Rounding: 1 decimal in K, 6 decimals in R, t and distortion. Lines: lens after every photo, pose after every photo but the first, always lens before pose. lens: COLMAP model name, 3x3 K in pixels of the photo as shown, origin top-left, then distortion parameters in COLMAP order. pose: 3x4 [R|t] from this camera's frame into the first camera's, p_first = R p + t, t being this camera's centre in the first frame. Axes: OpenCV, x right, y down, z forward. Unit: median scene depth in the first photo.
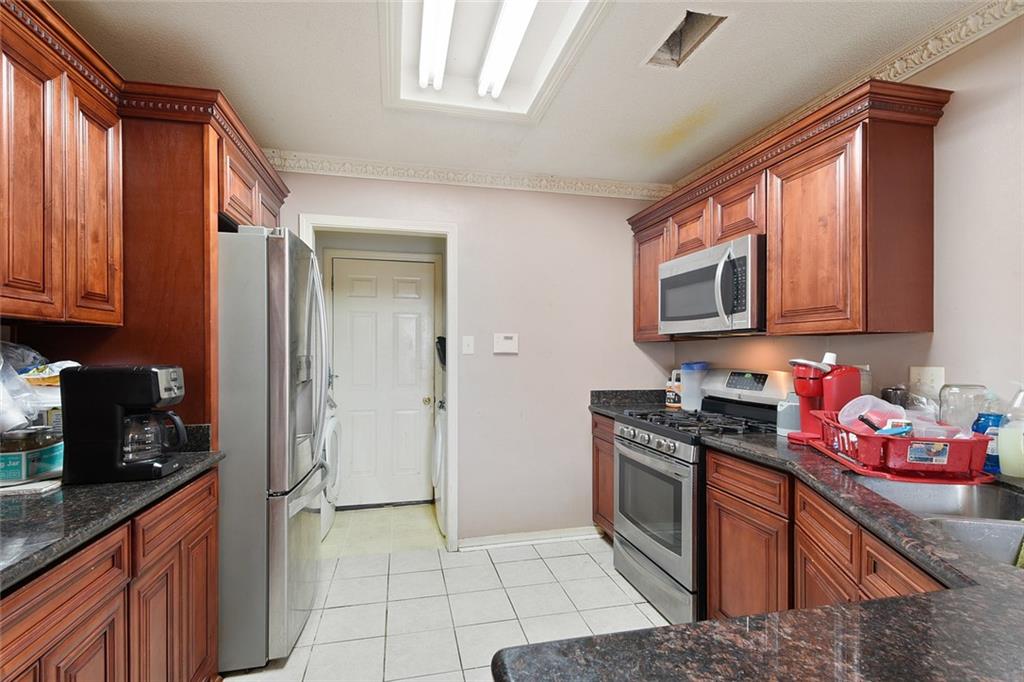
lens RADIAL K [[467.2, 0, 508.6], [0, 467.2, 350.3], [0, 0, 1]] dist [0.001182, -0.000424]
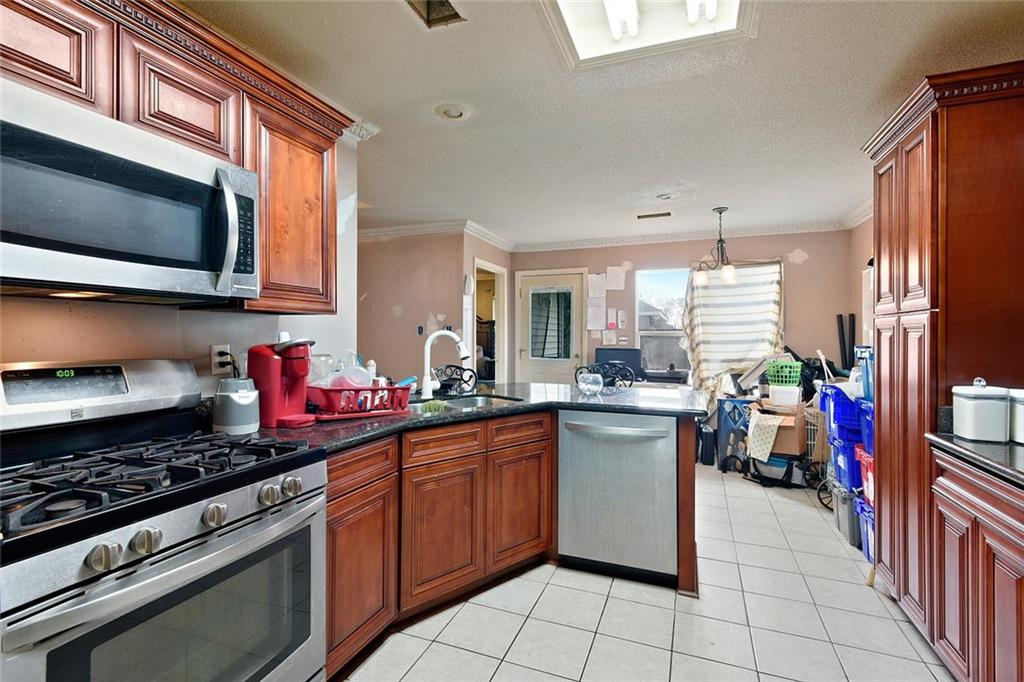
lens RADIAL K [[467.2, 0, 509.2], [0, 467.2, 336.1], [0, 0, 1]] dist [0.001182, -0.000424]
pose [[-0.823651, -0.001064, 0.567096, -0.239253], [-0.004498, 0.999979, -0.004658, 0.014759], [-0.567080, -0.006387, -0.823638, 1.373834]]
